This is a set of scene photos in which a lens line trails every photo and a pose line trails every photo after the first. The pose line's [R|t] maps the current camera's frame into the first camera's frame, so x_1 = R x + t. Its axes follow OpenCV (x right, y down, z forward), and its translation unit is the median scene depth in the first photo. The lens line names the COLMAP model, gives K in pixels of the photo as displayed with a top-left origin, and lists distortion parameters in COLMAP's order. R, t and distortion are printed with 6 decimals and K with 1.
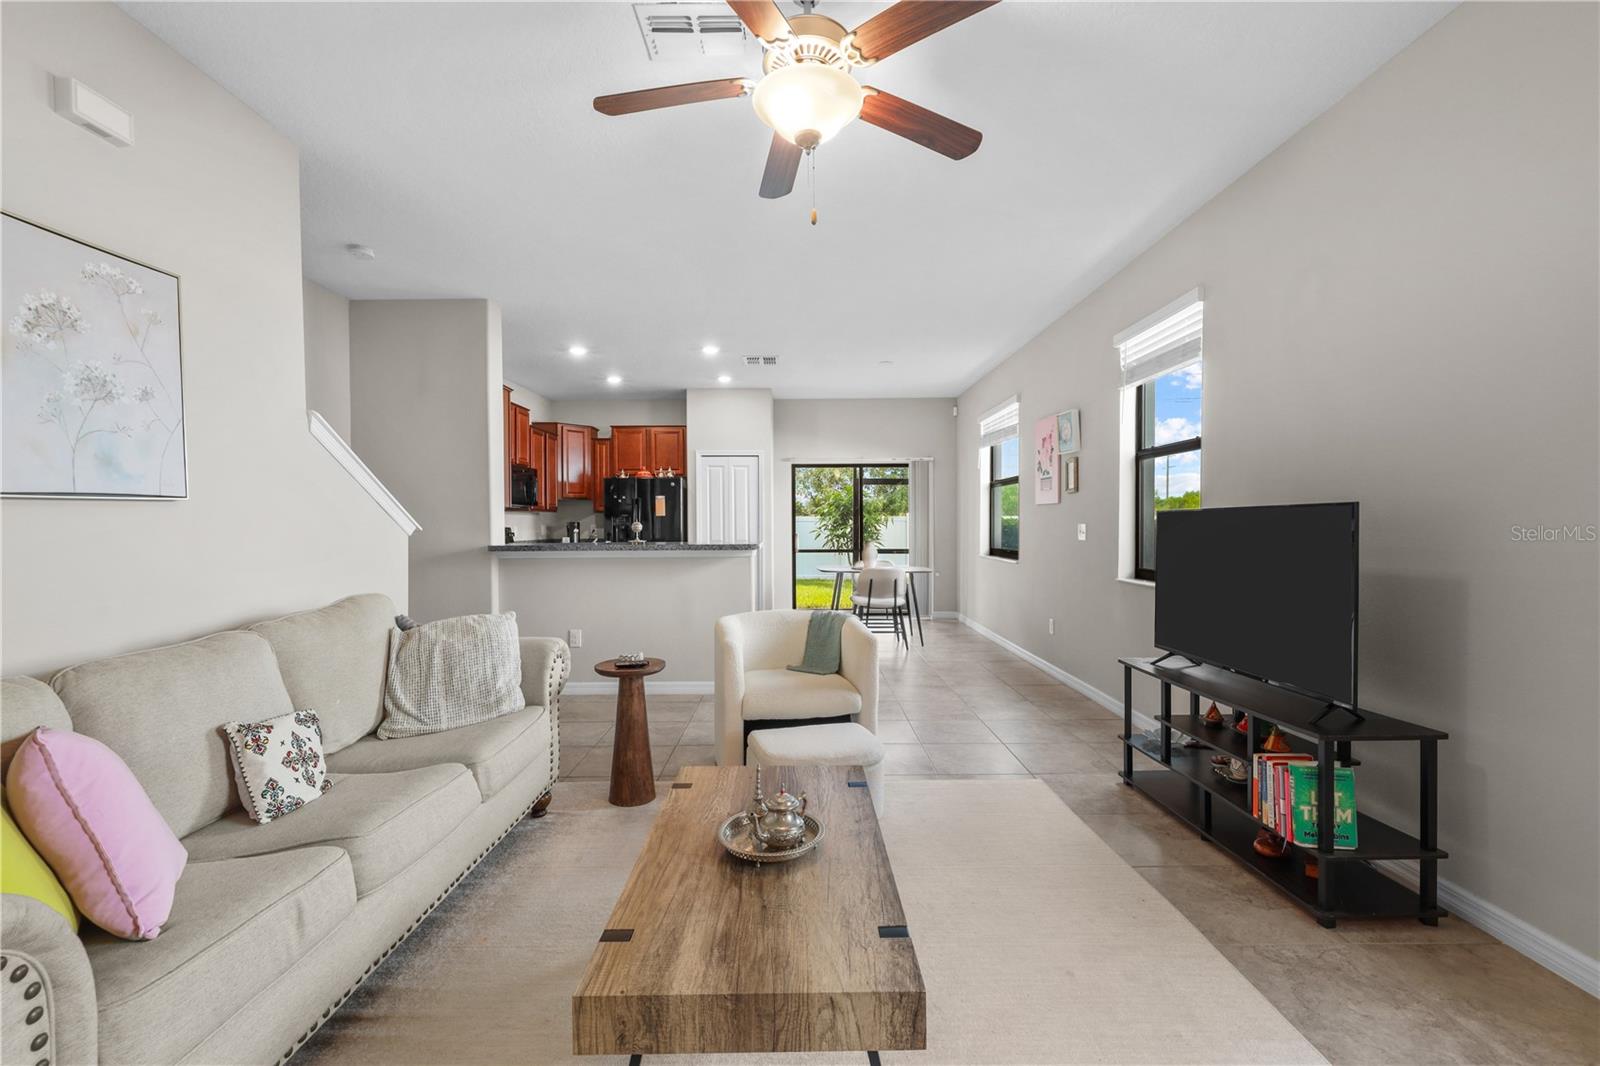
lens RADIAL K [[680.3, 0, 797.3], [0, 680.3, 540.7], [0, 0, 1]] dist [0.001154, 0.000000]
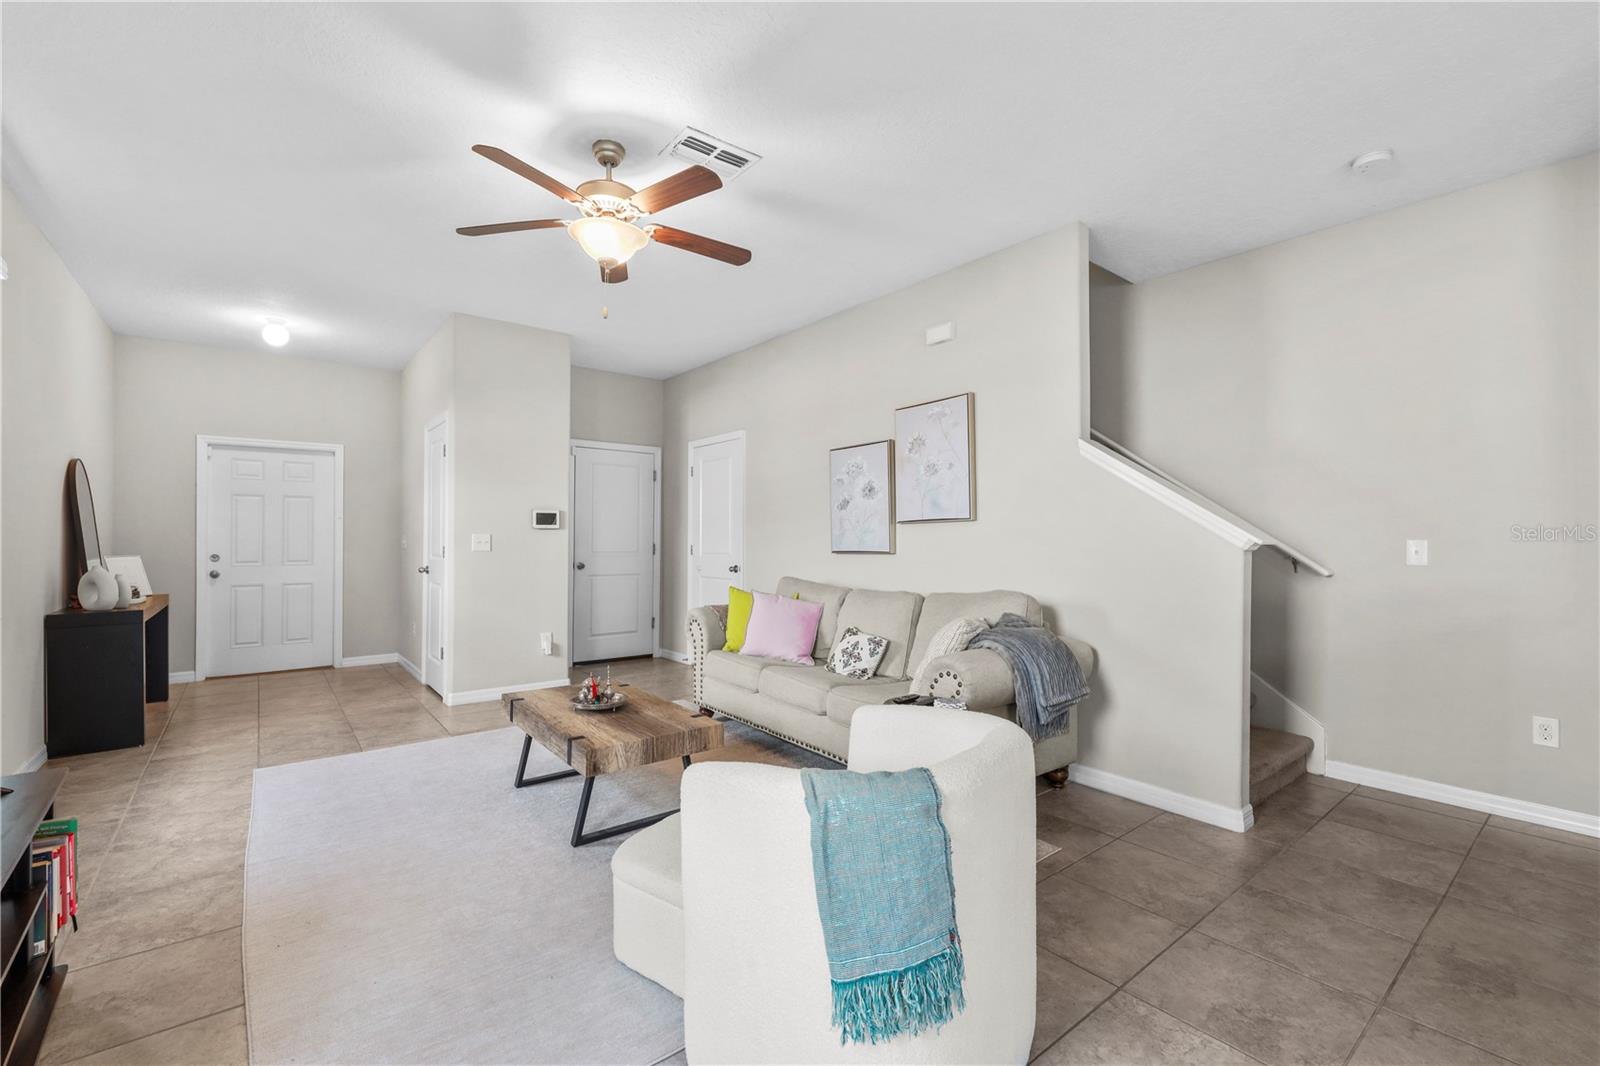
lens RADIAL K [[678.1, 0, 800.0], [0, 678.1, 533.0], [0, 0, 1]] dist [-0.000440, -0.000120]
pose [[-0.781027, -0.000232, -0.624497, 0.270056], [-0.014116, 0.999751, 0.017282, -0.026460], [0.624337, 0.022313, -0.780836, 1.089779]]
